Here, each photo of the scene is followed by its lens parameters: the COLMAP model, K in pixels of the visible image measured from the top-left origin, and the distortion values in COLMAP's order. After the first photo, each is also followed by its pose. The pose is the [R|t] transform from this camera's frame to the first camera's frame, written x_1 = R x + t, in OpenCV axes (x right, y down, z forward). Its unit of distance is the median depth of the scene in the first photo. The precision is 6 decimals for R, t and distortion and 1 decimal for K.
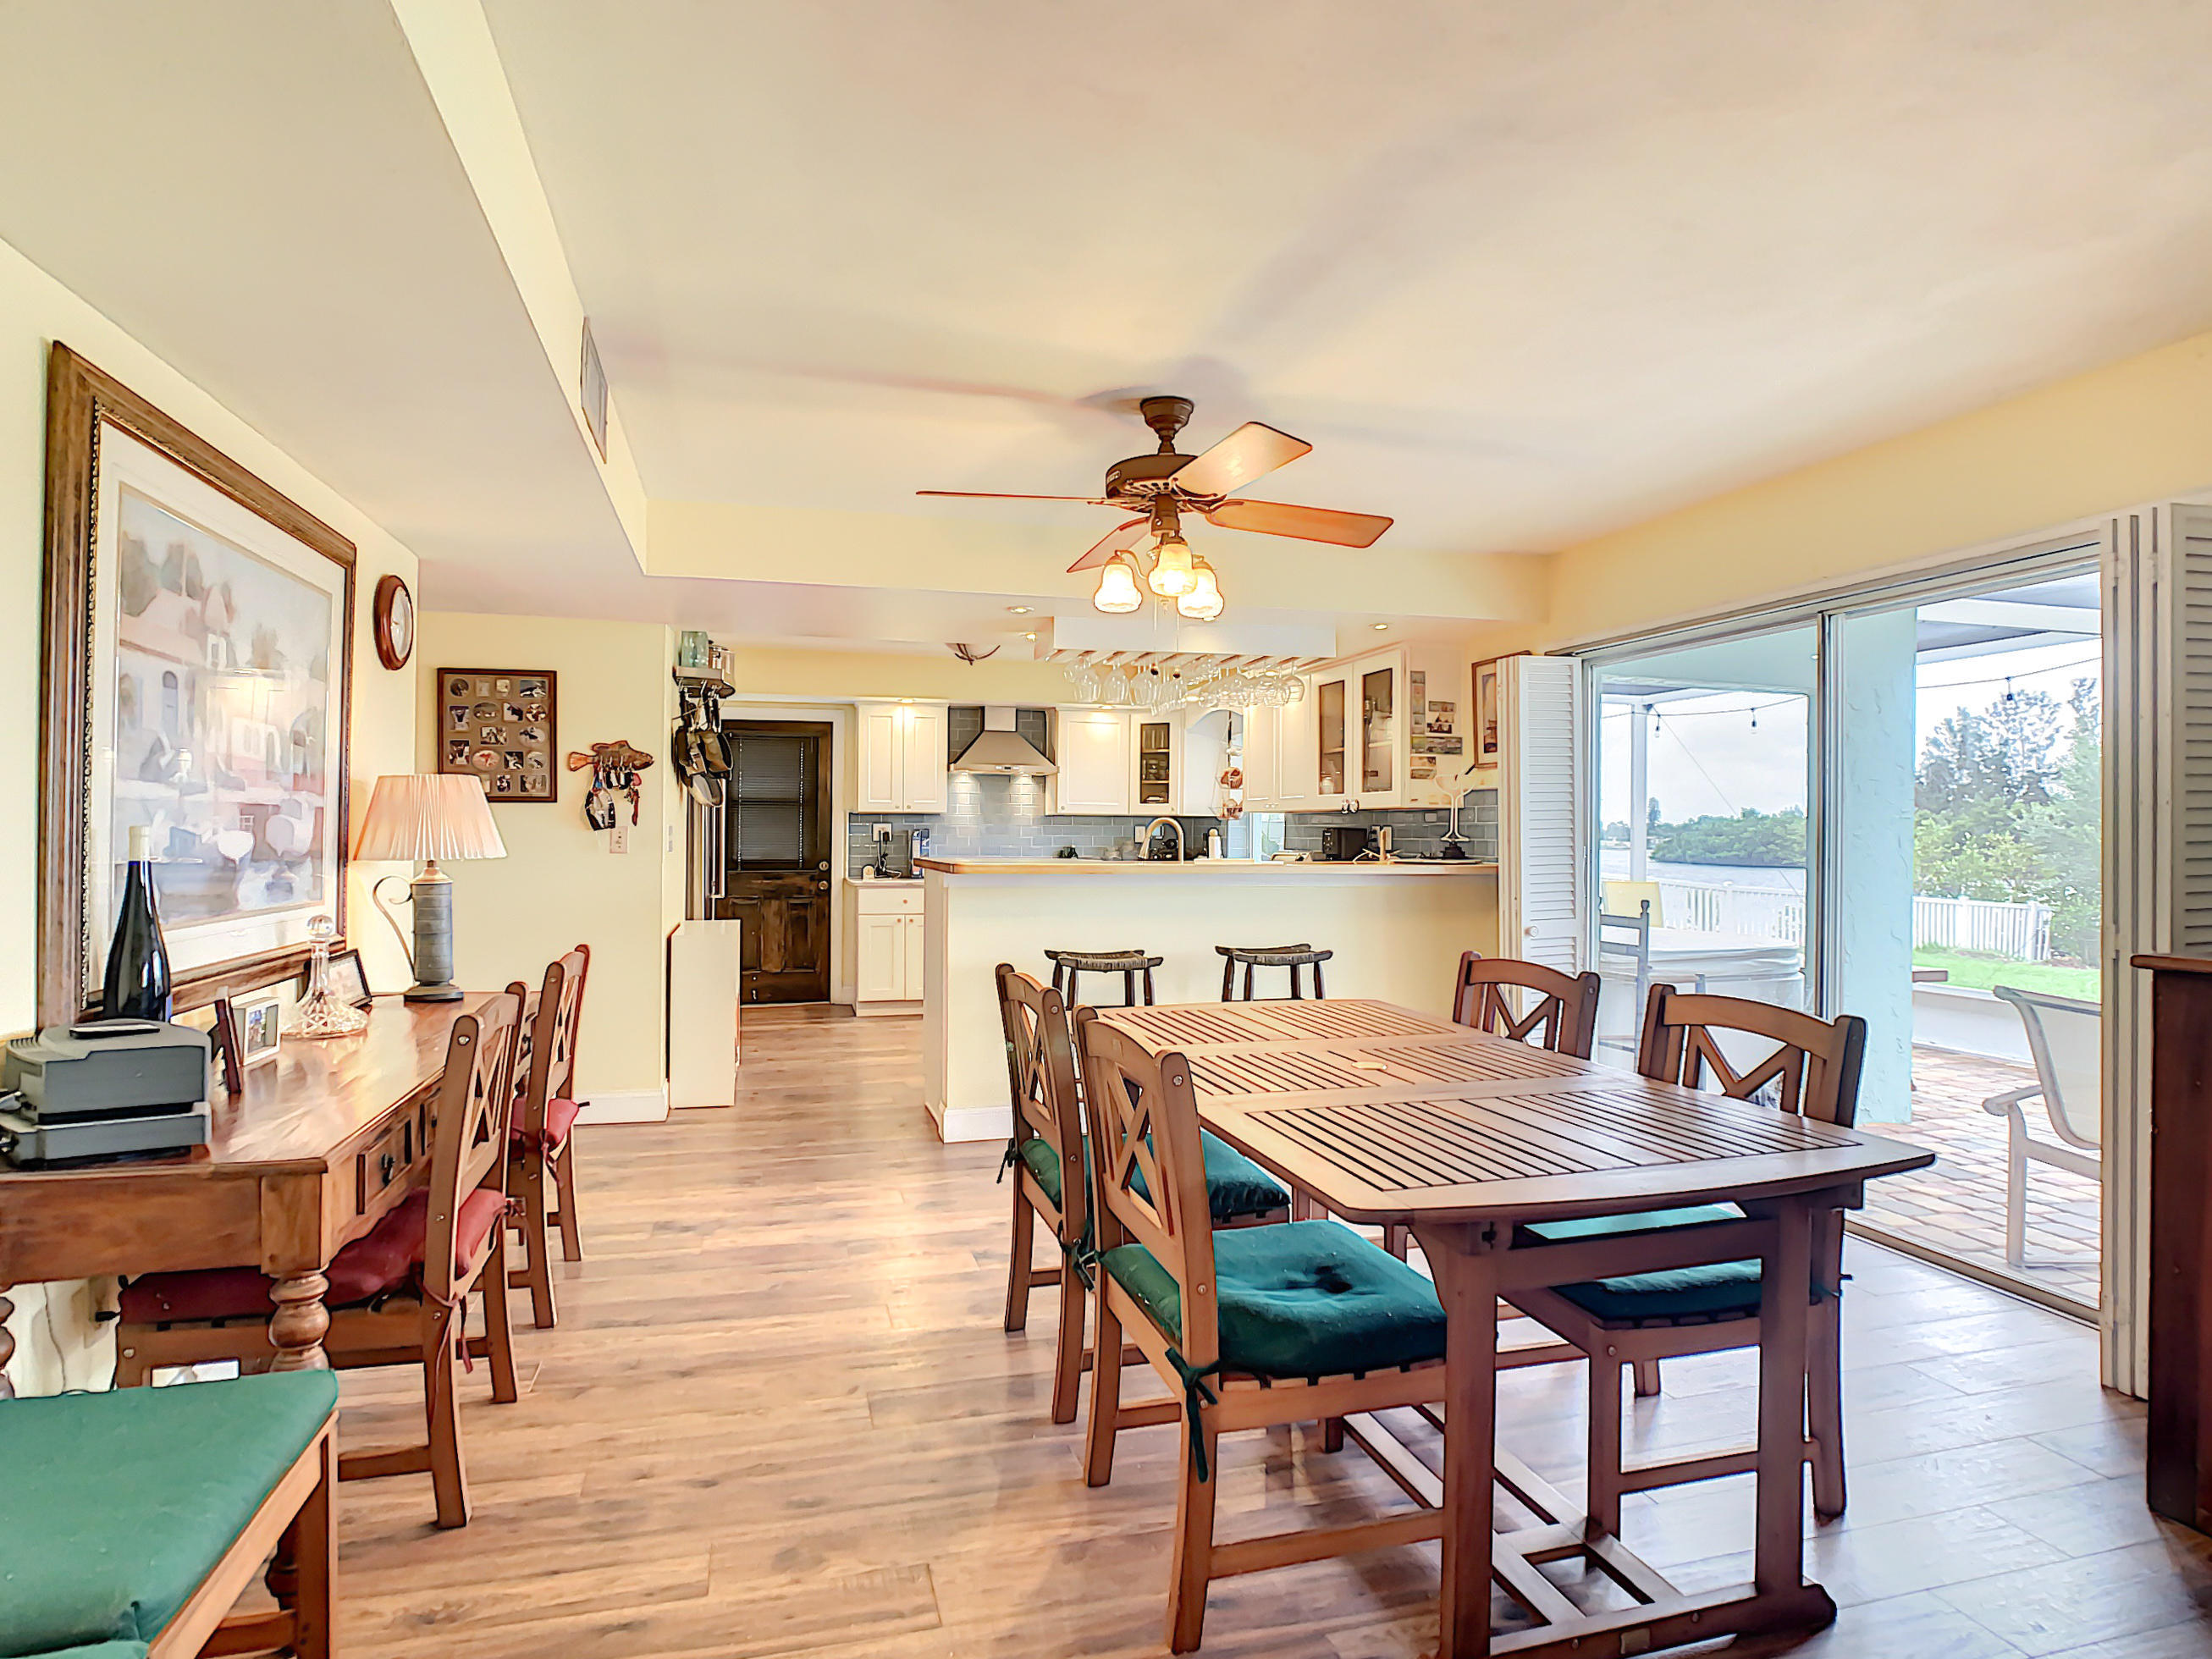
lens RADIAL K [[1172.5, 0, 1088.4], [0, 1172.5, 819.0], [0, 0, 1]] dist [-0.010902, 0.000797]
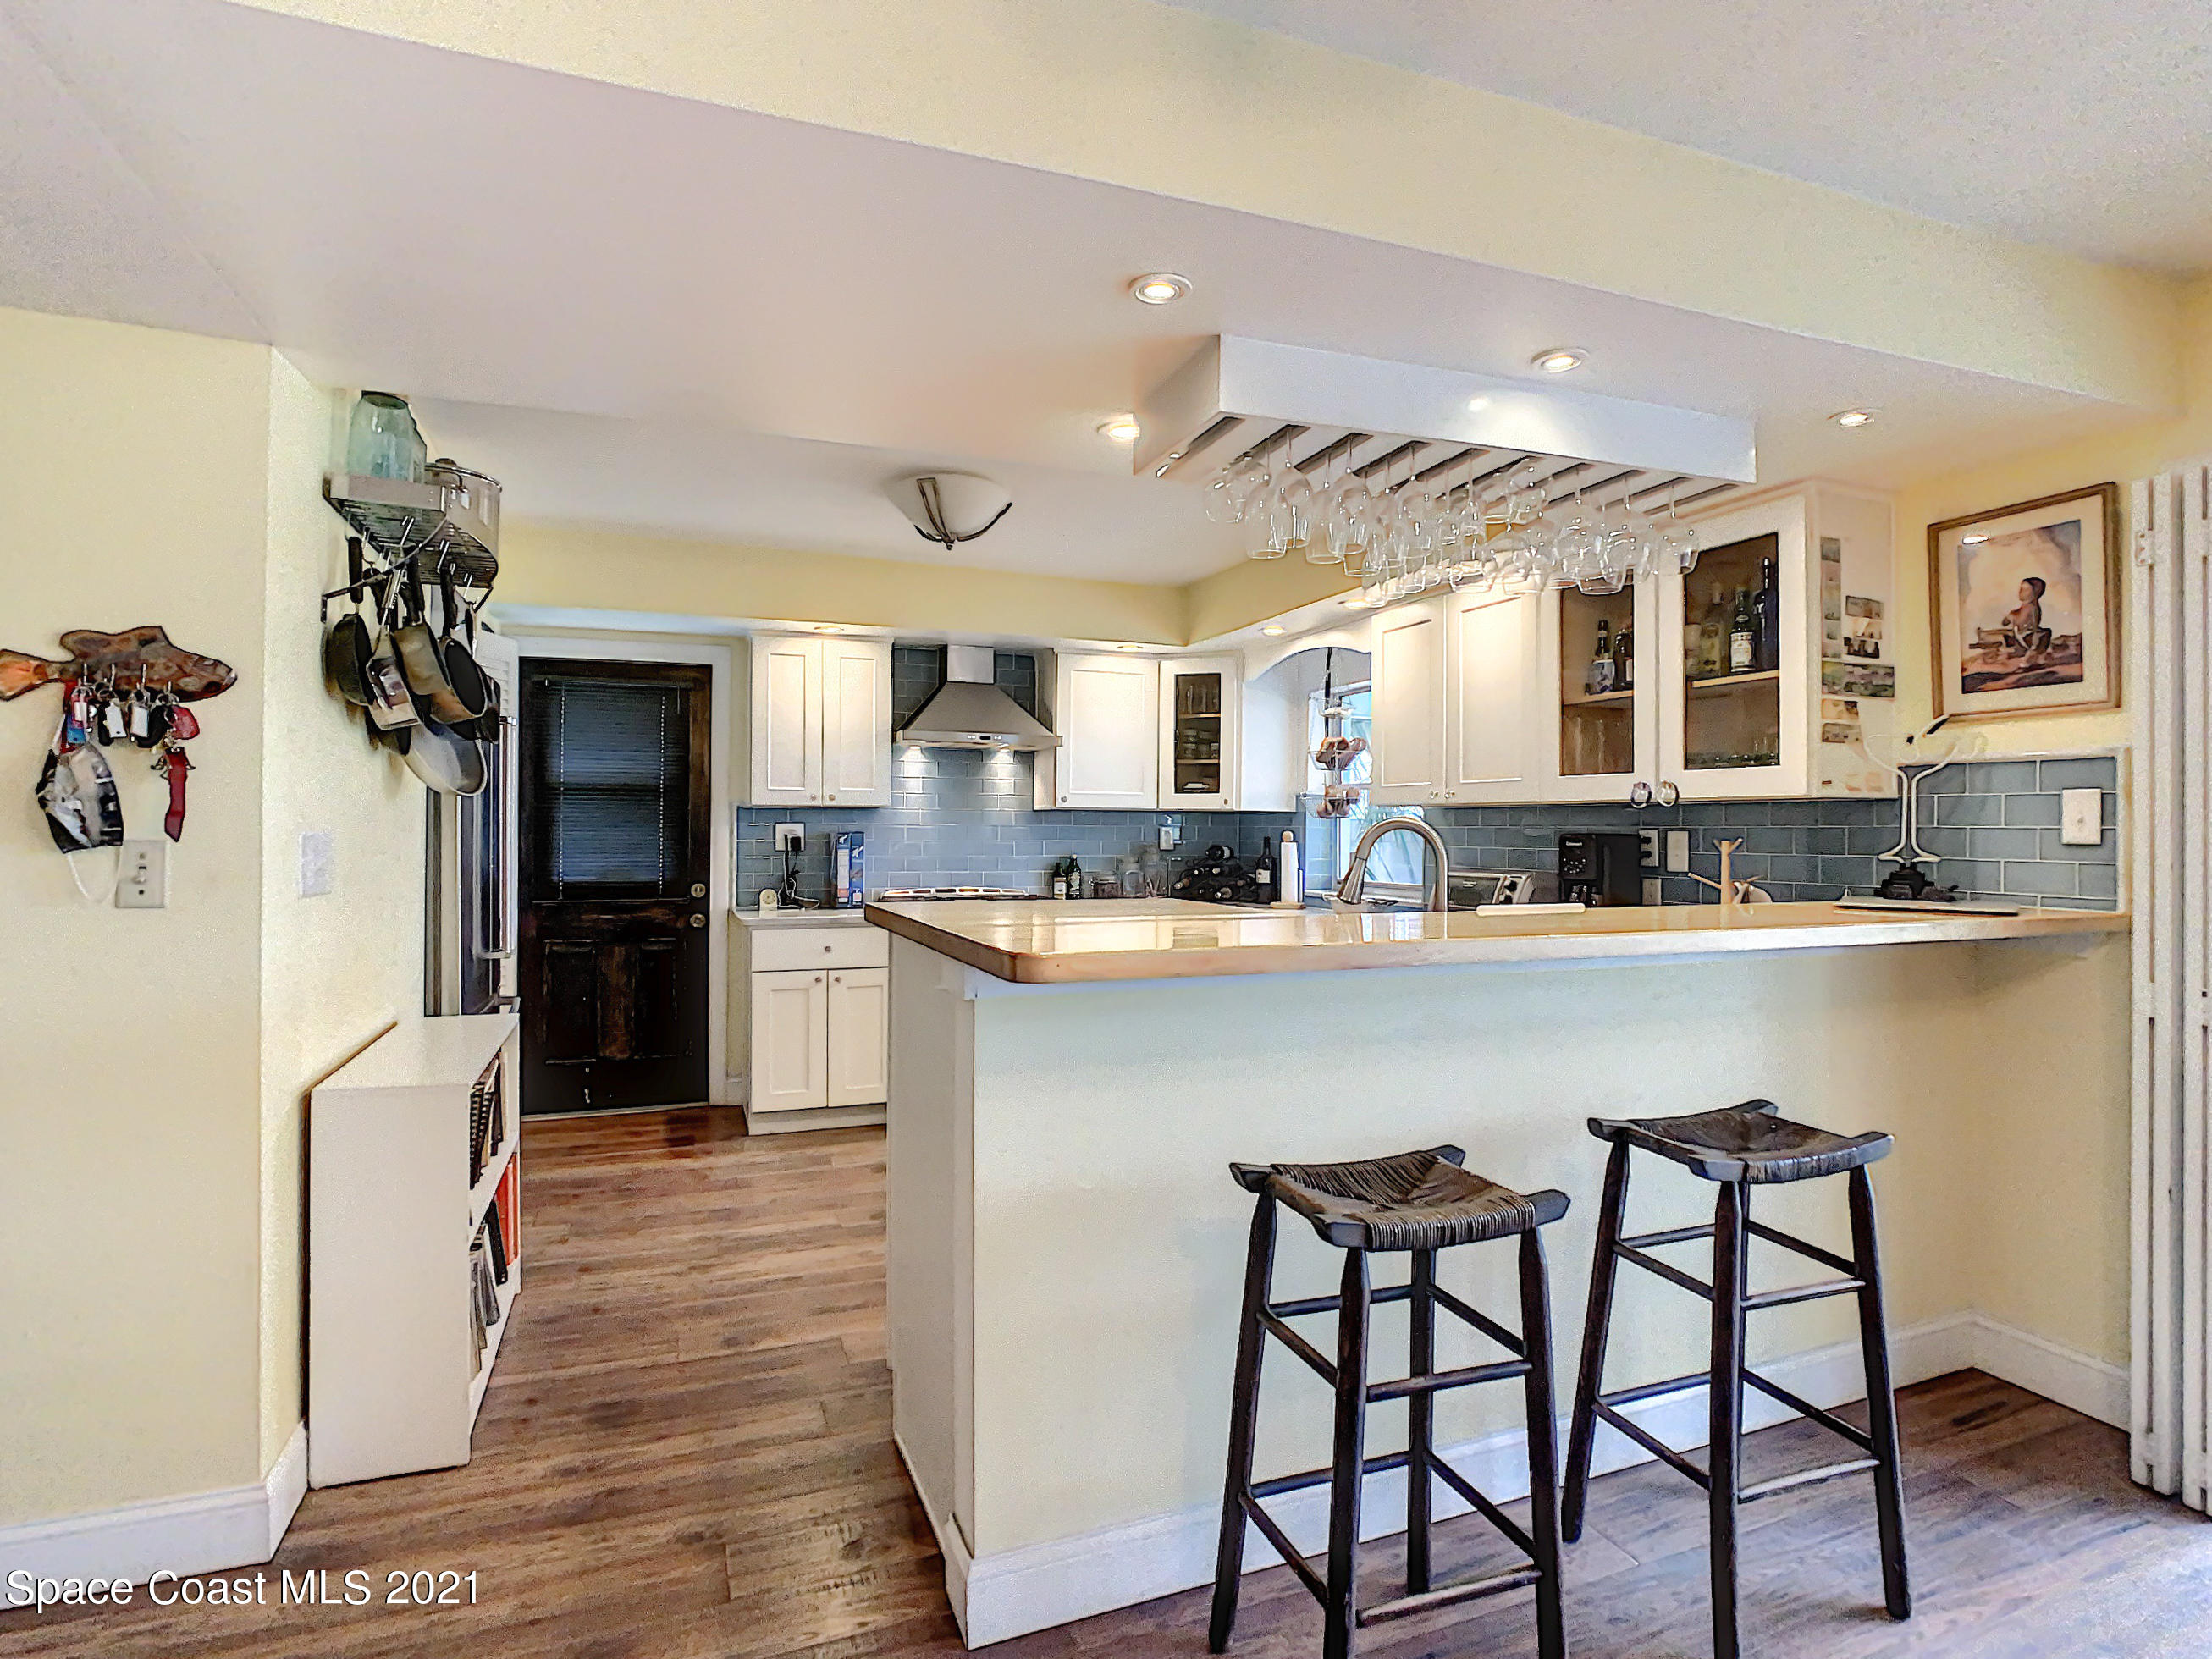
lens RADIAL K [[1261.0, 0, 1086.4], [0, 1261.0, 827.2], [0, 0, 1]] dist [-0.000343, 0.000339]
pose [[0.998087, -0.000213, 0.061830, -0.069893], [-0.000465, 0.999940, 0.010962, -0.002090], [-0.061829, -0.010970, 0.998026, 0.373047]]
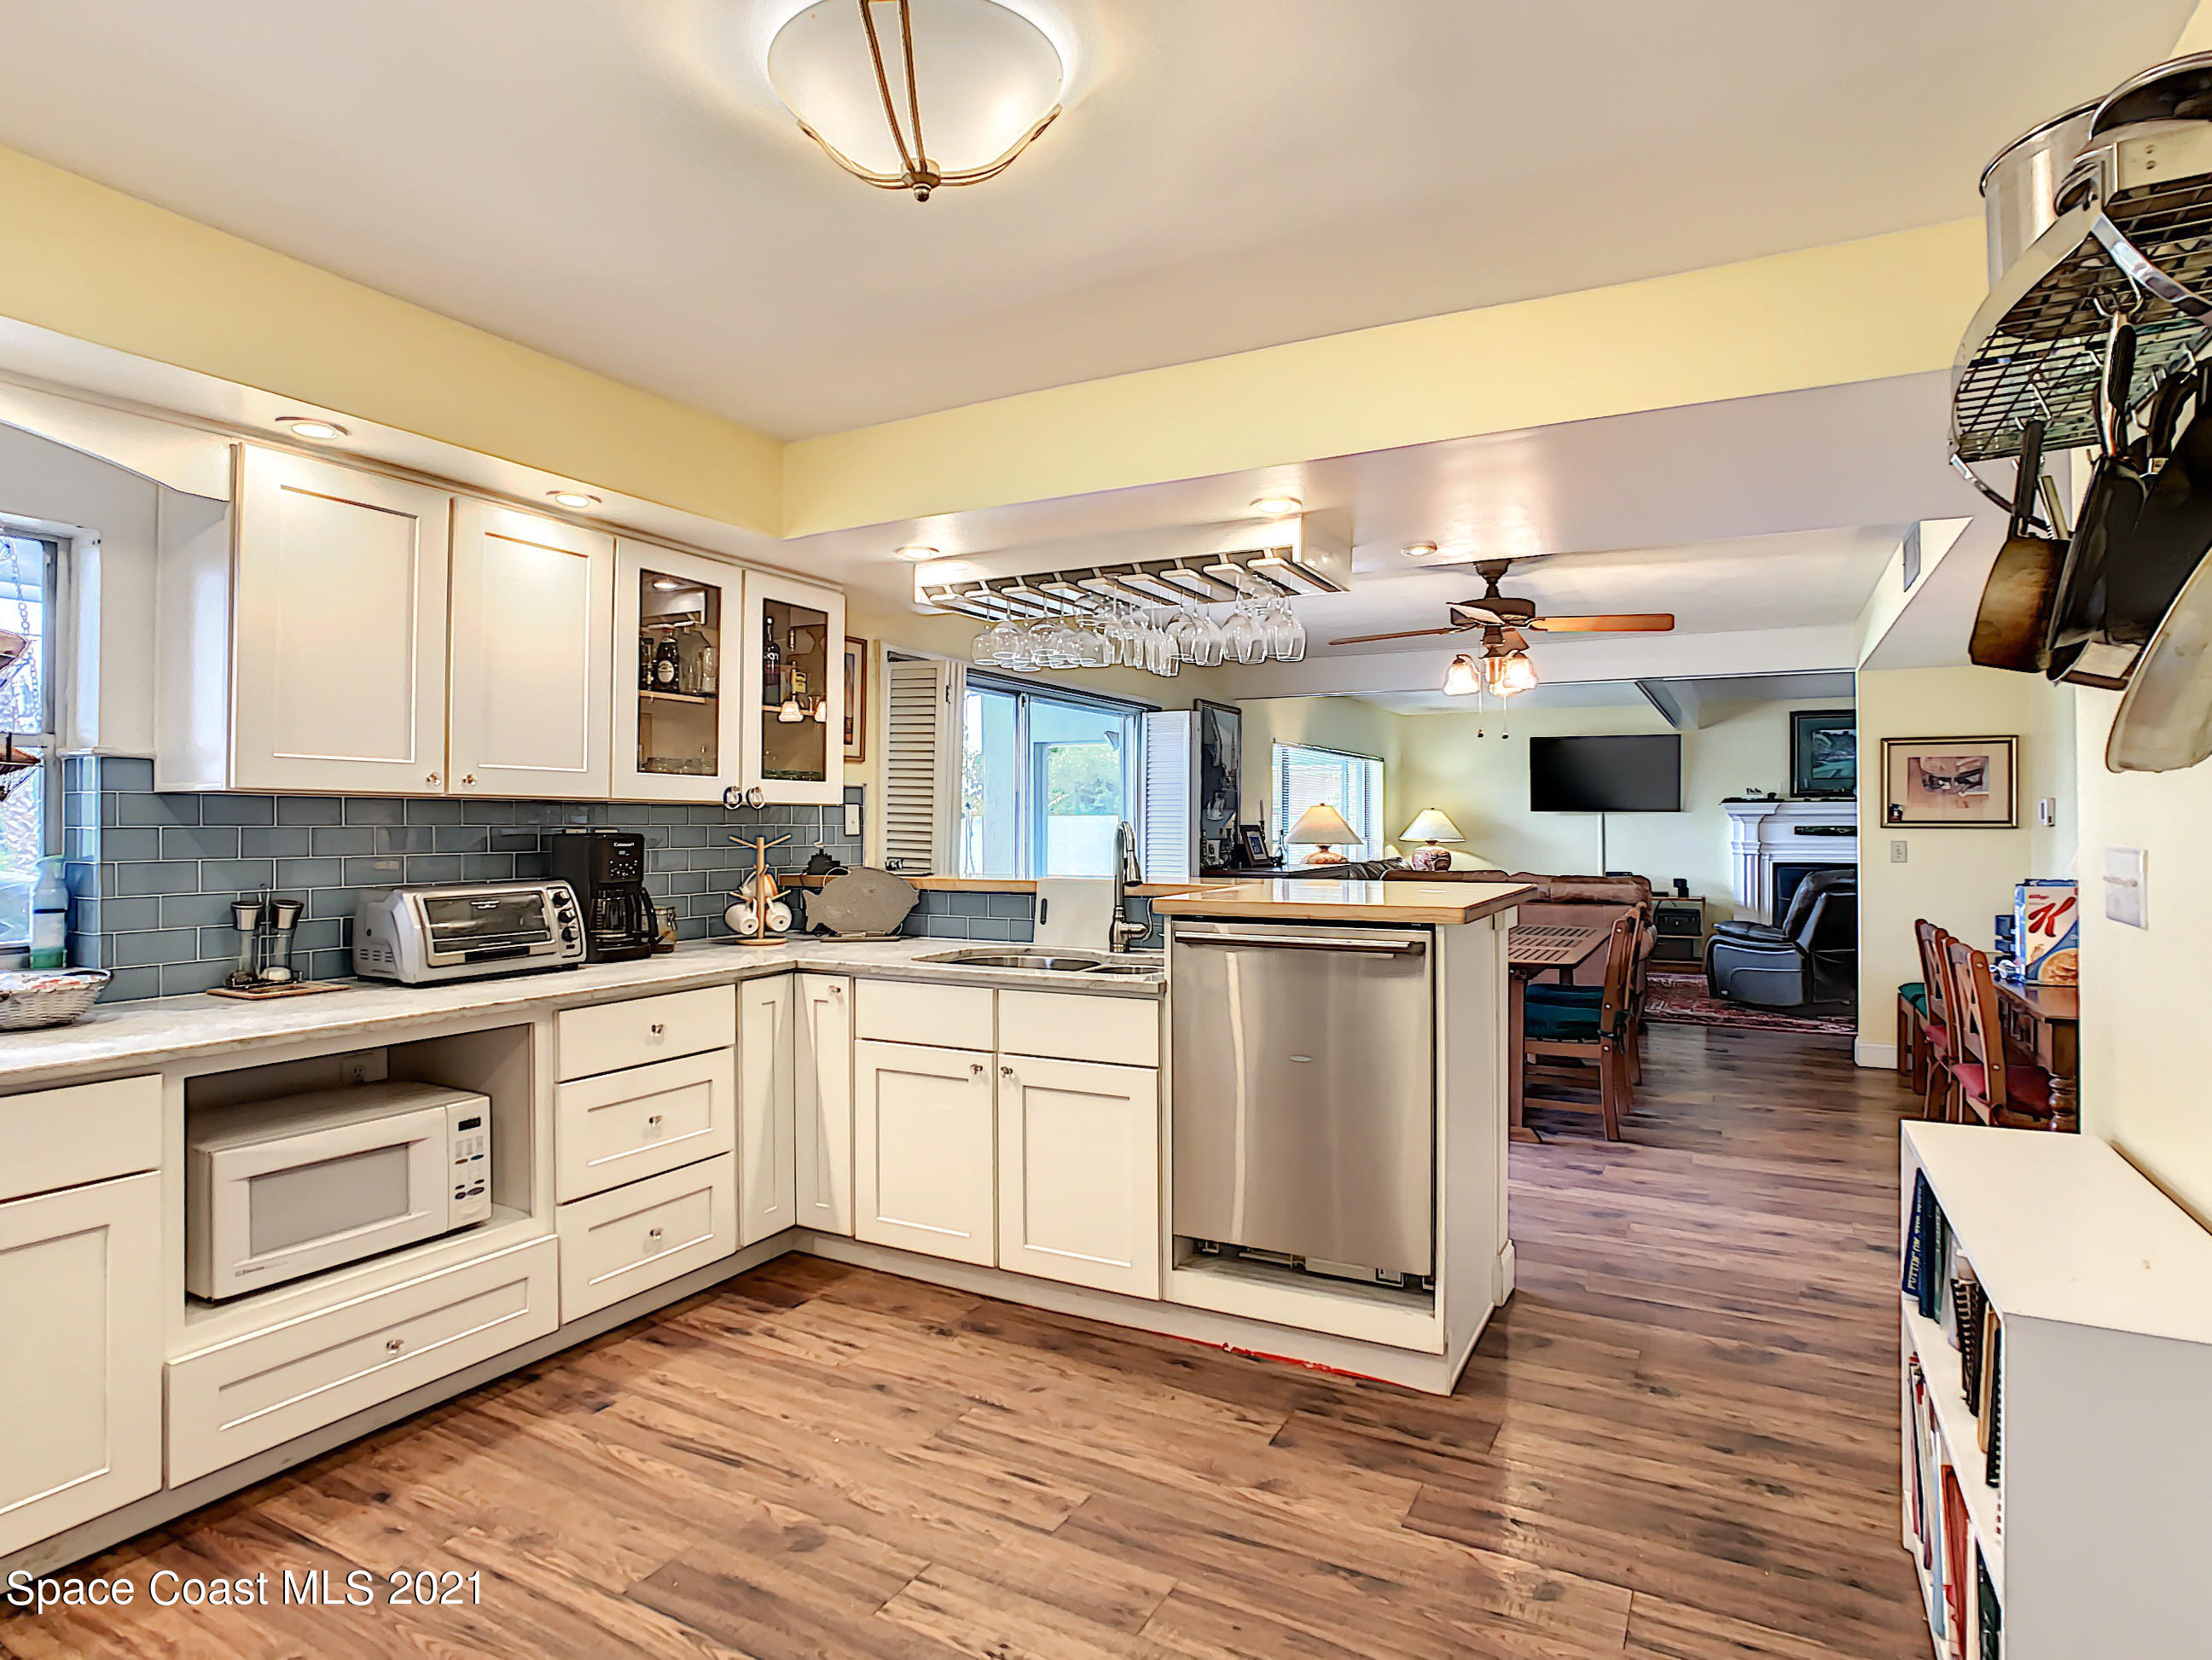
lens RADIAL K [[1172.6, 0, 1088.4], [0, 1172.6, 819.5], [0, 0, 1]] dist [-0.010902, 0.000797]
pose [[-0.707541, 0.000056, 0.706672, -0.290601], [-0.010040, 0.999898, -0.010132, 0.003453], [-0.706601, -0.014264, -0.707468, 1.112611]]
